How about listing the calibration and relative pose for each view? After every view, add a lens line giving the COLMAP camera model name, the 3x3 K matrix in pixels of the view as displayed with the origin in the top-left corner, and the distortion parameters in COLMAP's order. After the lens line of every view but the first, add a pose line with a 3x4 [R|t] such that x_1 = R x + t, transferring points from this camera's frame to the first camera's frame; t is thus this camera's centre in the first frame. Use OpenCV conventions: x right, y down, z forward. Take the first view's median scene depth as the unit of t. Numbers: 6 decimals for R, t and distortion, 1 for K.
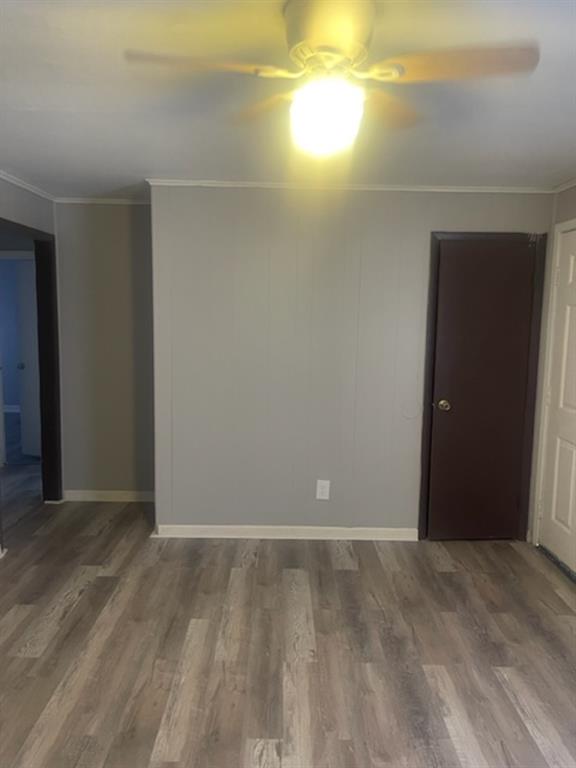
lens RADIAL K [[580.6, 0, 284.1], [0, 580.6, 381.4], [0, 0, 1]] dist [0.064448, -0.087038]
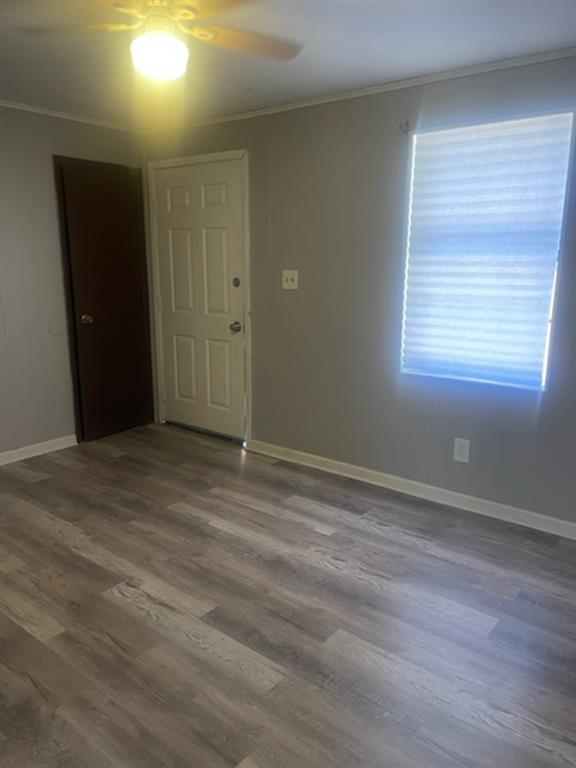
lens RADIAL K [[580.6, 0, 282.4], [0, 580.6, 386.5], [0, 0, 1]] dist [0.064448, -0.087038]
pose [[0.632341, -0.183207, 0.752715, -0.529889], [0.101440, 0.982849, 0.154003, 0.049724], [-0.768020, -0.021027, 0.640081, -0.014529]]
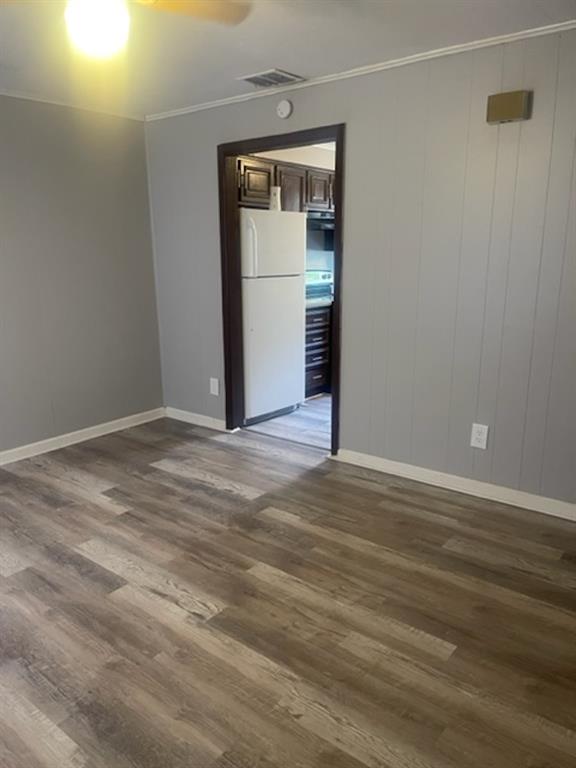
lens RADIAL K [[580.6, 0, 287.8], [0, 580.6, 384.8], [0, 0, 1]] dist [0.064448, -0.087038]
pose [[-0.630342, 0.168791, -0.757745, 0.519402], [-0.094250, 0.952218, 0.290514, -0.094368], [0.770575, 0.254541, -0.584315, 1.343351]]
